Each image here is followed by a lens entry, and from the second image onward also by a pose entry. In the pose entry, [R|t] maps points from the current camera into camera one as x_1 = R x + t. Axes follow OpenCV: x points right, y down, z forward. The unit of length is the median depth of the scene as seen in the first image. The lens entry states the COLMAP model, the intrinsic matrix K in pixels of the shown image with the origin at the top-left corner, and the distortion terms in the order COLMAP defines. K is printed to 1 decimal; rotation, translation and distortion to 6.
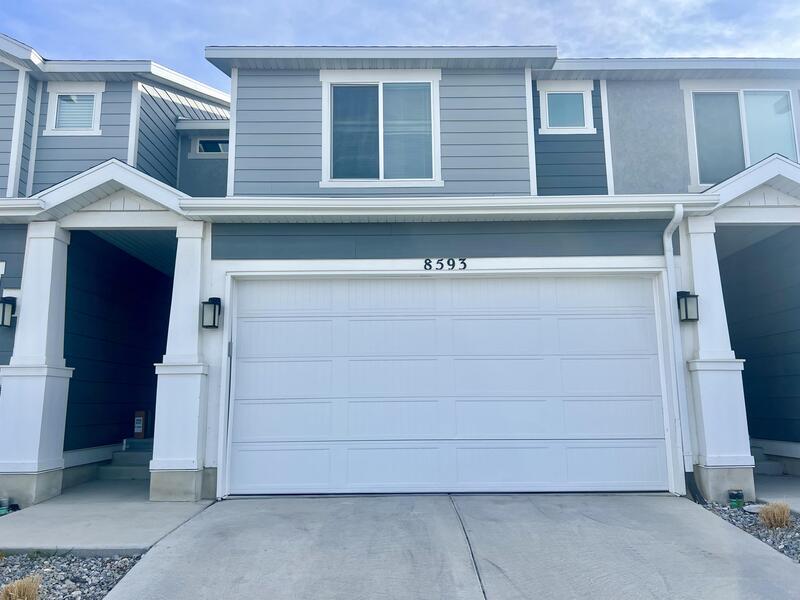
lens RADIAL K [[602.0, 0, 397.1], [0, 602.0, 303.1], [0, 0, 1]] dist [0.044510, -0.037226]
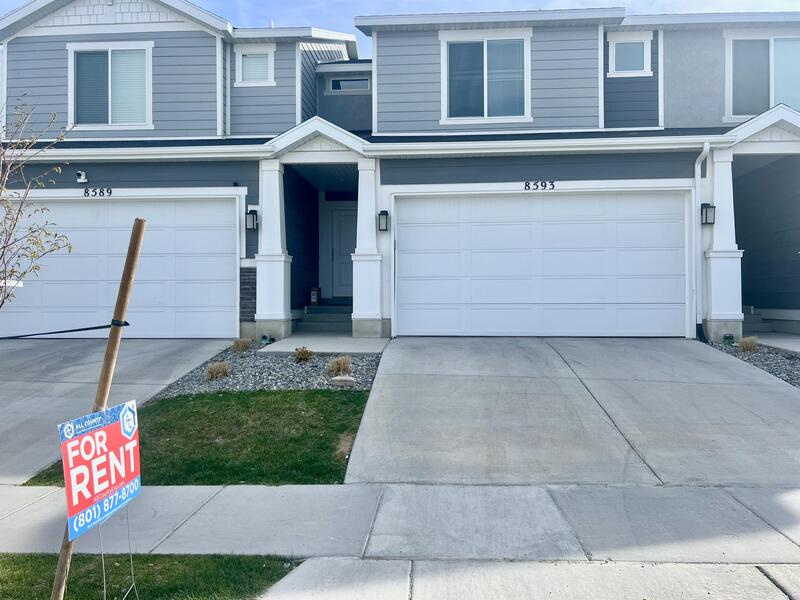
lens RADIAL K [[602.0, 0, 398.8], [0, 602.0, 297.1], [0, 0, 1]] dist [0.044510, -0.037226]
pose [[0.997796, 0.004544, -0.066199, -0.156513], [0.006237, 0.986811, 0.161757, -0.036032], [0.066061, -0.161813, 0.984608, -0.492159]]
